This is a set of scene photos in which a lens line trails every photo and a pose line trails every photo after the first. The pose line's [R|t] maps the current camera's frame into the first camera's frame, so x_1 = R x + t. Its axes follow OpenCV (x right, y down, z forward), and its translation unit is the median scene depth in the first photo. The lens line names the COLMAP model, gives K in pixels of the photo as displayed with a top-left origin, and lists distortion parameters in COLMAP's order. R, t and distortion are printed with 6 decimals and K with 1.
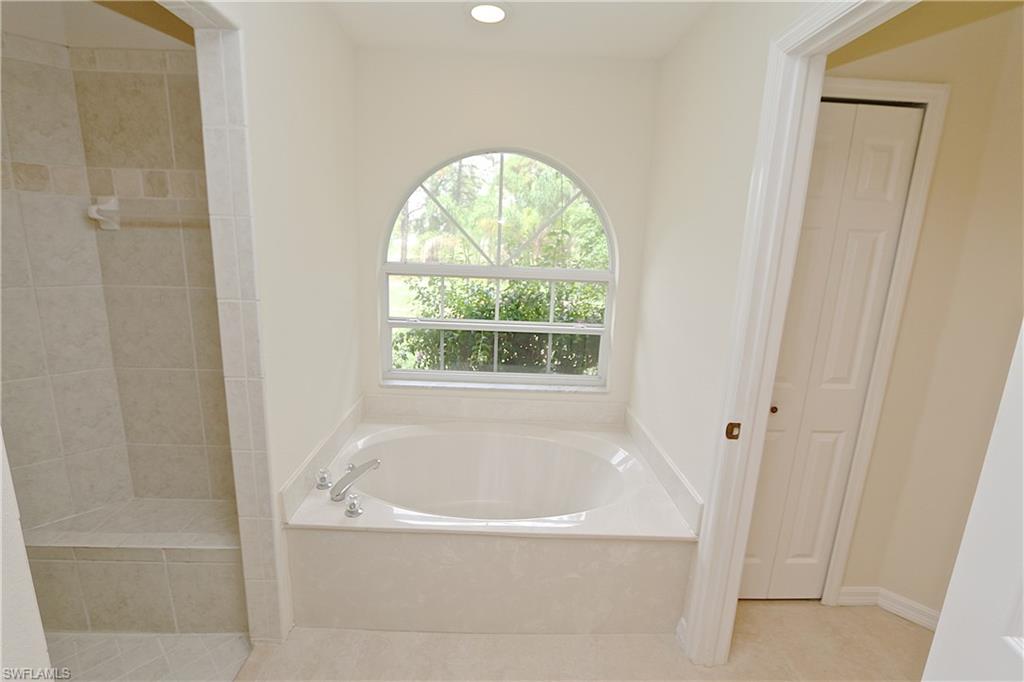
lens RADIAL K [[468.3, 0, 517.3], [0, 468.3, 340.9], [0, 0, 1]] dist [-0.023015, 0.004319]
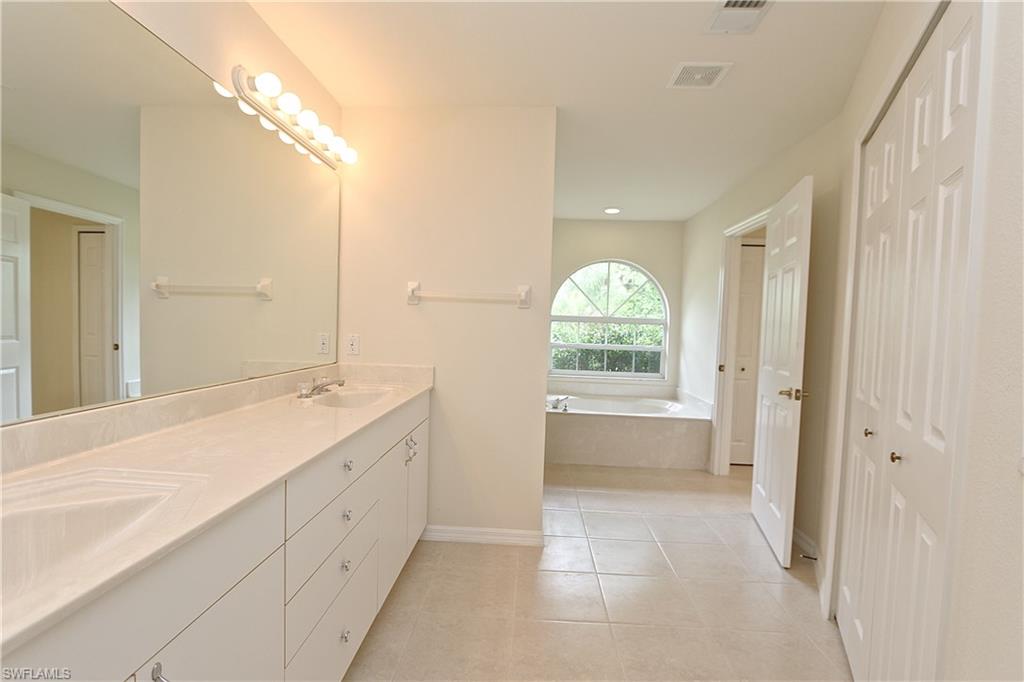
lens RADIAL K [[468.3, 0, 507.8], [0, 468.3, 345.3], [0, 0, 1]] dist [-0.023015, 0.004319]
pose [[0.996633, -0.005305, -0.081820, -0.298352], [-0.008370, 0.986108, -0.165894, 0.294560], [0.081563, 0.166021, 0.982743, -0.973455]]
